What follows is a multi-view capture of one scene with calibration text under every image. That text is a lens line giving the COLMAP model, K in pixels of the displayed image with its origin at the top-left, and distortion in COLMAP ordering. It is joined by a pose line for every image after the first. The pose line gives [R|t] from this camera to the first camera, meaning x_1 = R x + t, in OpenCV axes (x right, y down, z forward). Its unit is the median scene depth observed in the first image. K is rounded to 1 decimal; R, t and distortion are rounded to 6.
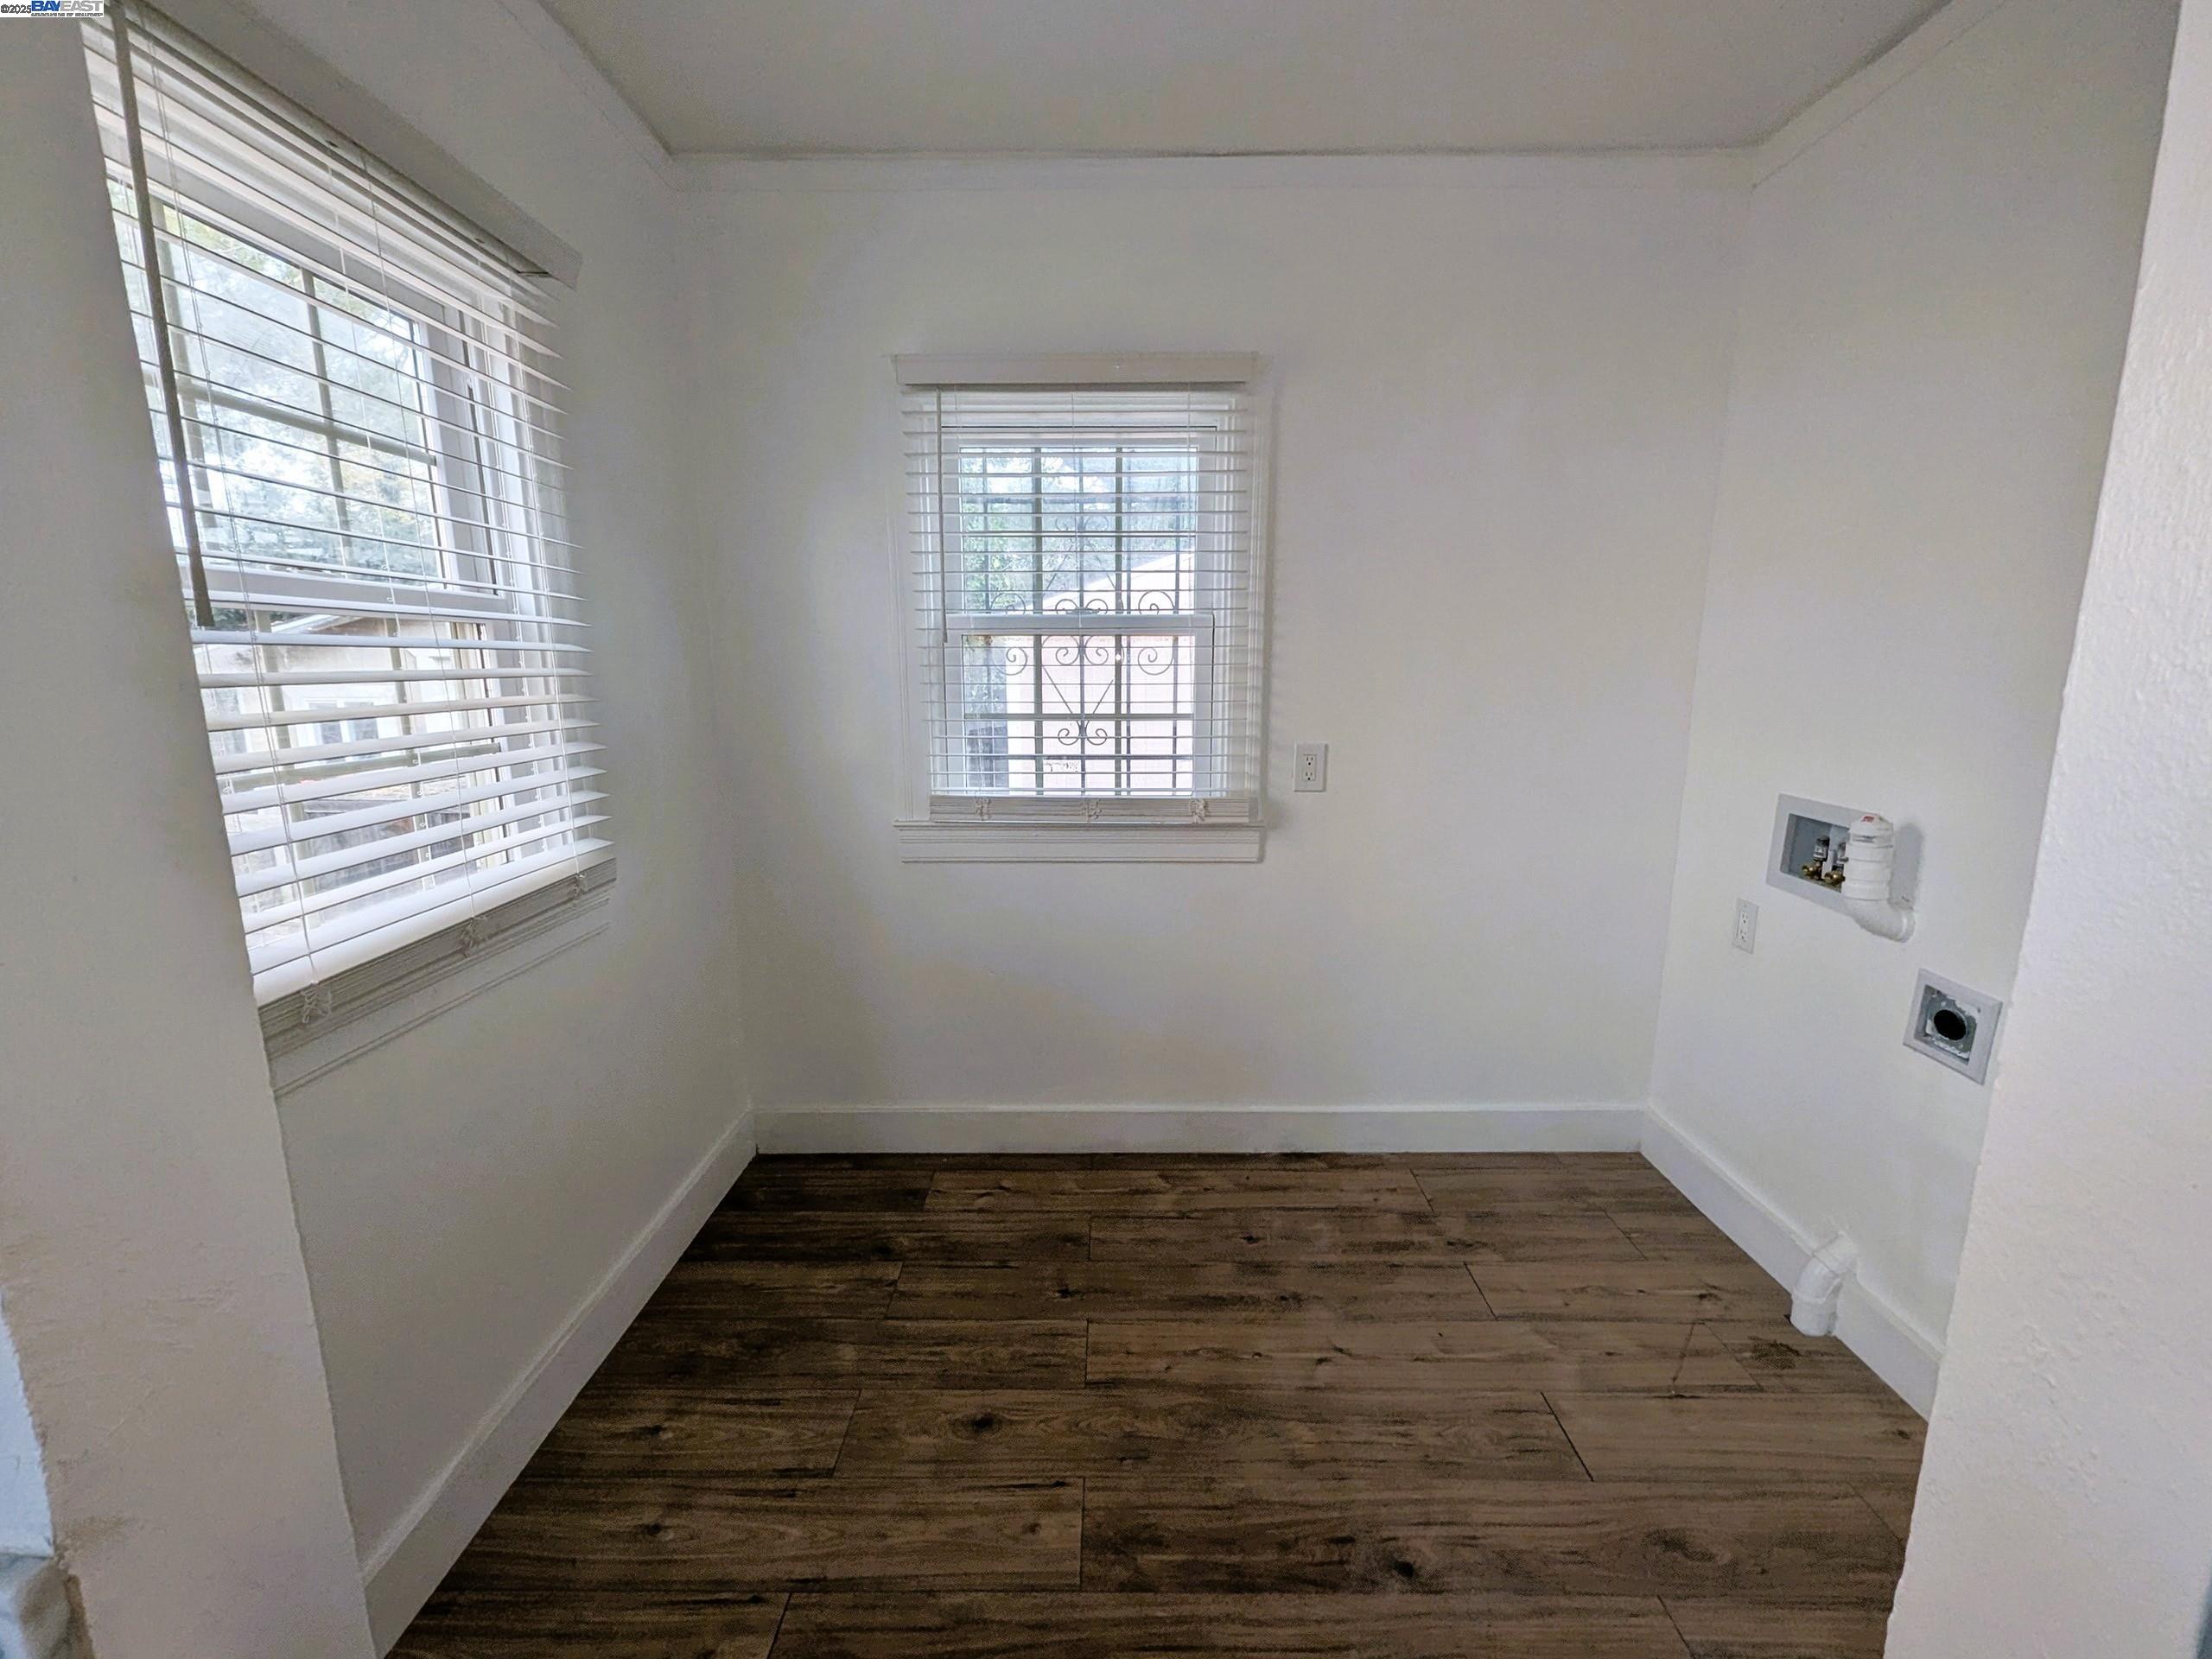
lens RADIAL K [[911.3, 0, 1106.0], [0, 911.3, 829.5], [0, 0, 1]] dist [0.000633, -0.000080]
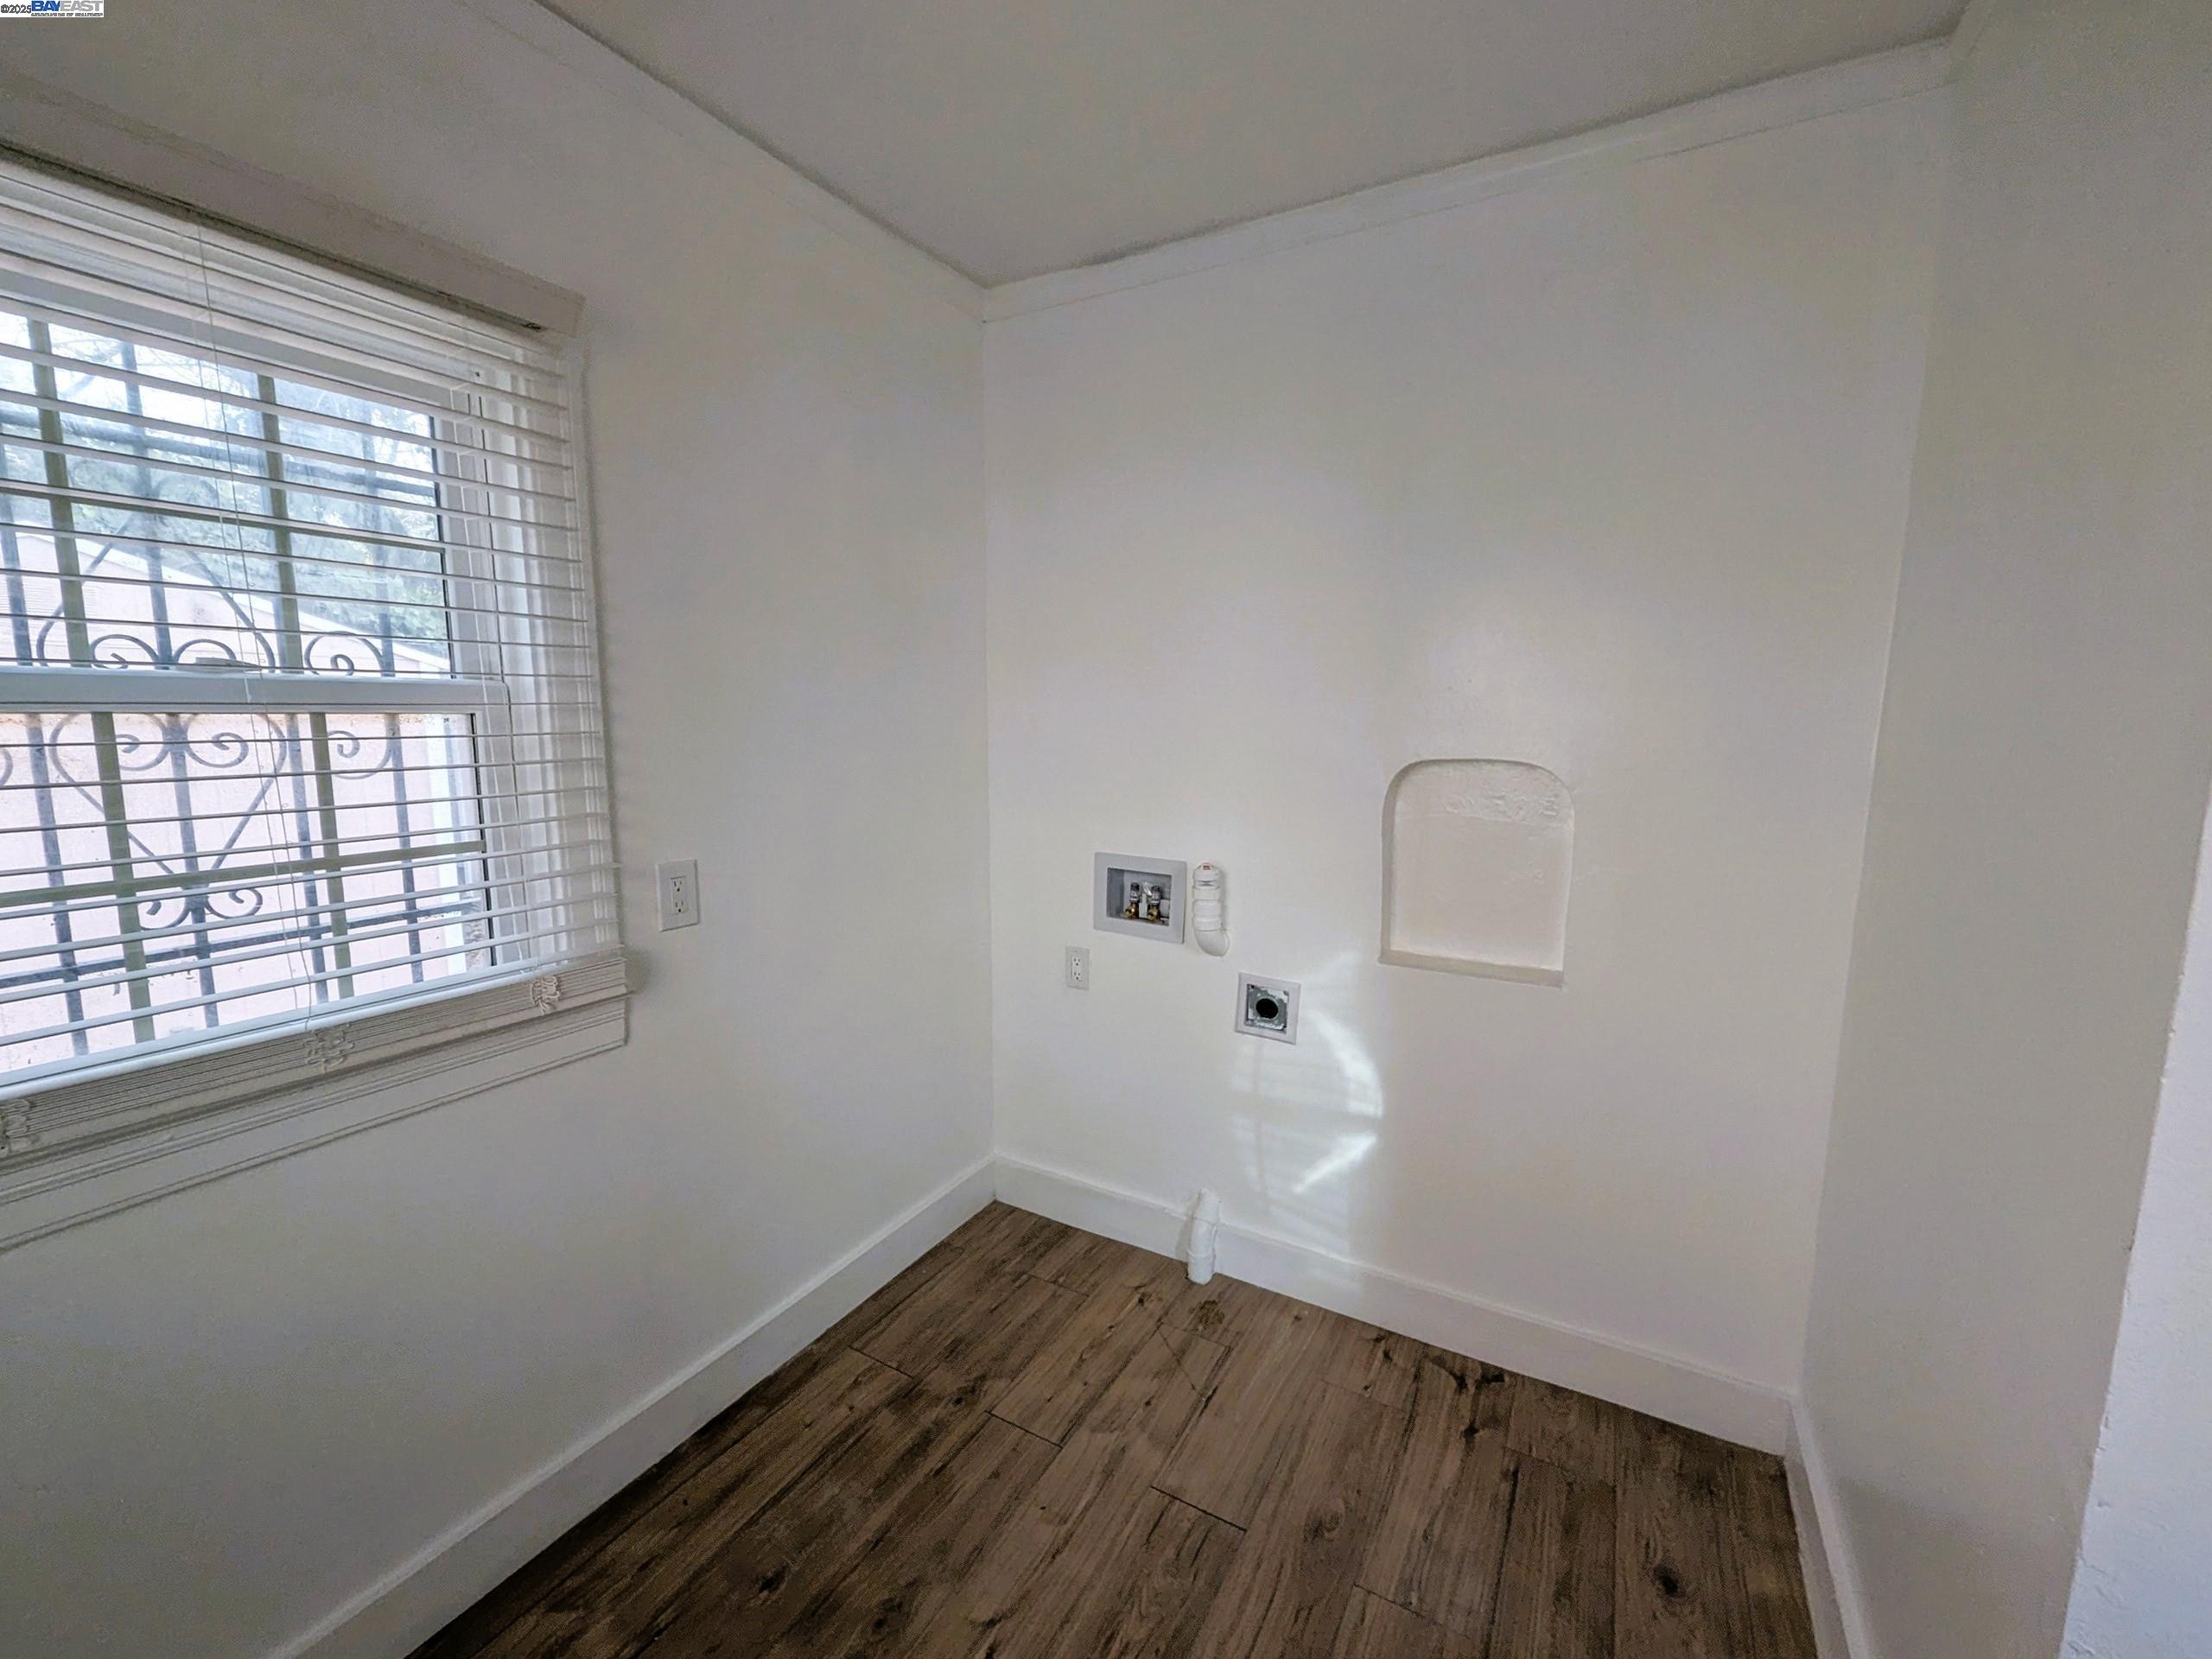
lens RADIAL K [[911.3, 0, 1106.0], [0, 911.3, 829.5], [0, 0, 1]] dist [0.000633, -0.000080]
pose [[0.480450, -0.108805, 0.870247, -0.265489], [0.152298, 0.987549, 0.039389, -0.107380], [-0.863698, 0.113612, 0.491038, 0.383841]]
